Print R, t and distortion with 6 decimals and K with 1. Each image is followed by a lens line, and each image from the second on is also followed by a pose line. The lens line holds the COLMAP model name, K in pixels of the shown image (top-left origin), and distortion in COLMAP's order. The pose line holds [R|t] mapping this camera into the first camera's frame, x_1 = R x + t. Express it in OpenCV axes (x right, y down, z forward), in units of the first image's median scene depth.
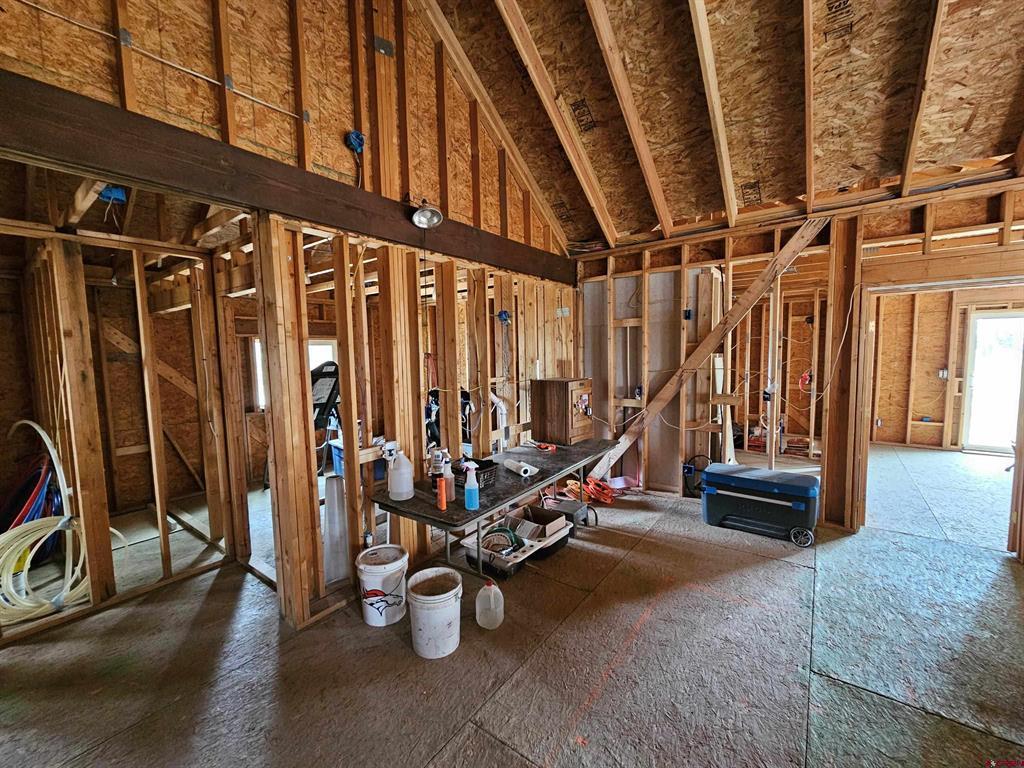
lens RADIAL K [[420.7, 0, 507.1], [0, 420.7, 387.1], [0, 0, 1]] dist [-0.006530, 0.000554]
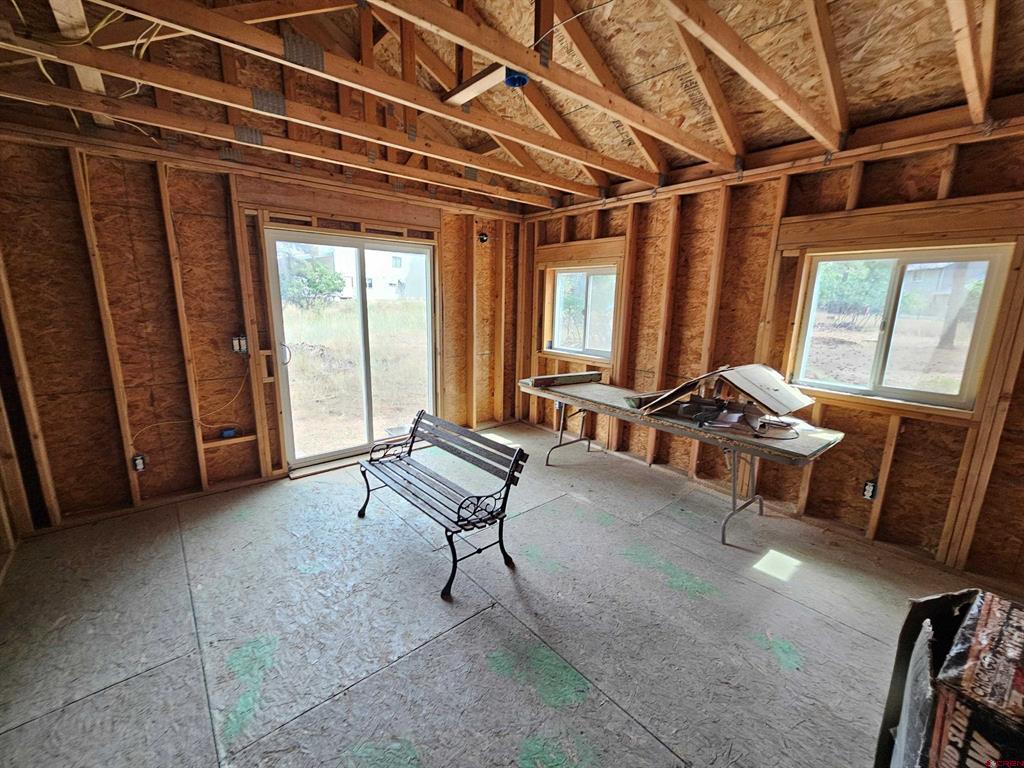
lens RADIAL K [[420.7, 0, 509.8], [0, 420.7, 384.3], [0, 0, 1]] dist [-0.006530, 0.000554]
pose [[0.197807, -0.180212, 0.963533, 0.600482], [0.061574, 0.983298, 0.171268, -0.050721], [-0.978305, 0.025451, 0.205599, 0.568330]]
